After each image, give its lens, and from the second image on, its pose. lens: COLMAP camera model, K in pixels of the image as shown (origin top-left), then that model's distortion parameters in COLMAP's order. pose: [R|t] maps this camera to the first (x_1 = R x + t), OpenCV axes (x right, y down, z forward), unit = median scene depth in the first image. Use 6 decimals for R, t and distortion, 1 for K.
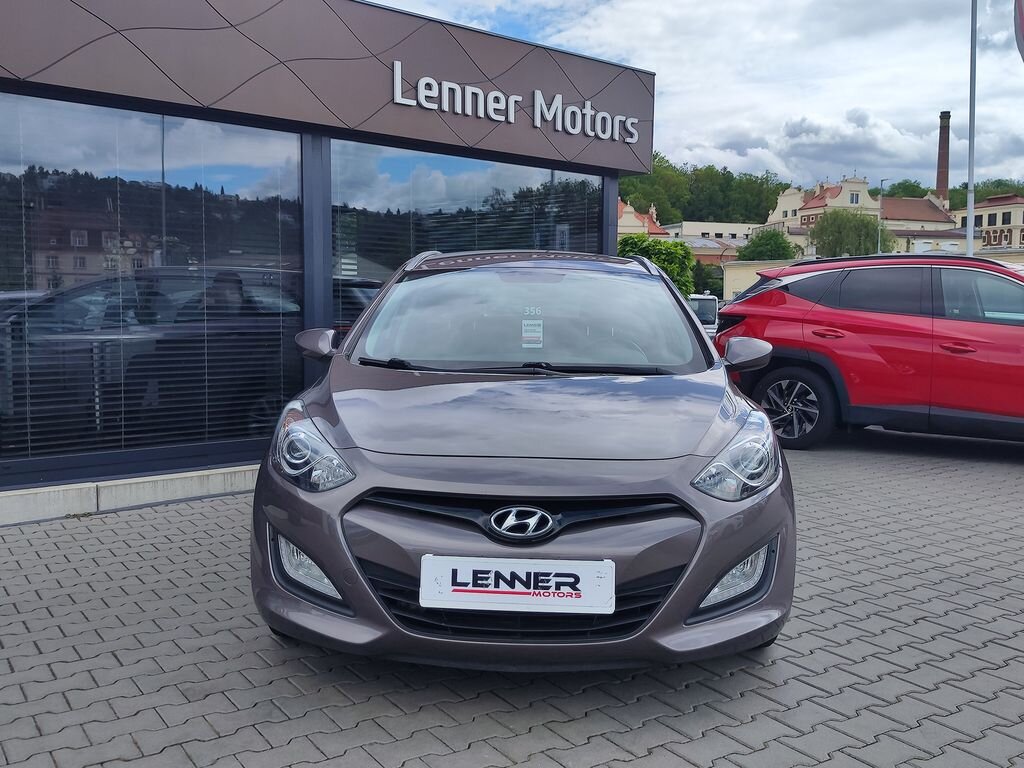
lens RADIAL K [[996.2, 0, 539.6], [0, 996.2, 375.9], [0, 0, 1]] dist [0.020624, 0.000000]
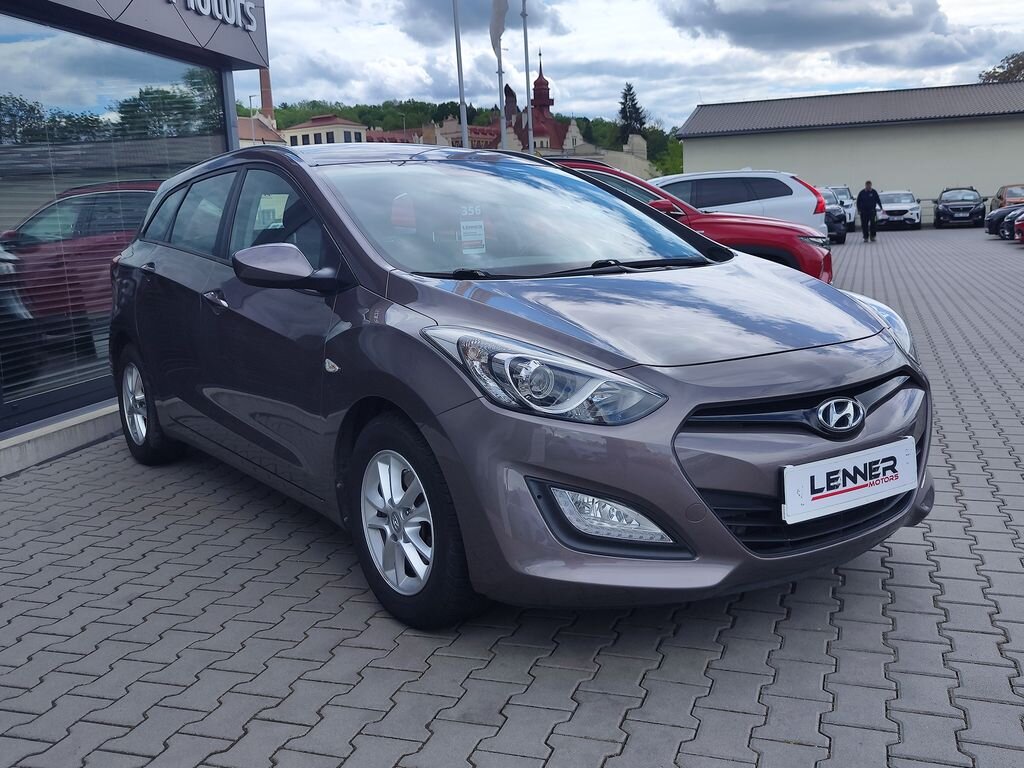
lens RADIAL K [[996.2, 0, 511.9], [0, 996.2, 387.7], [0, 0, 1]] dist [0.020624, 0.000000]
pose [[0.801957, -0.146295, 0.579192, -0.786013], [0.095290, 0.988463, 0.117730, -0.017760], [-0.589733, -0.039223, 0.806645, 0.415135]]
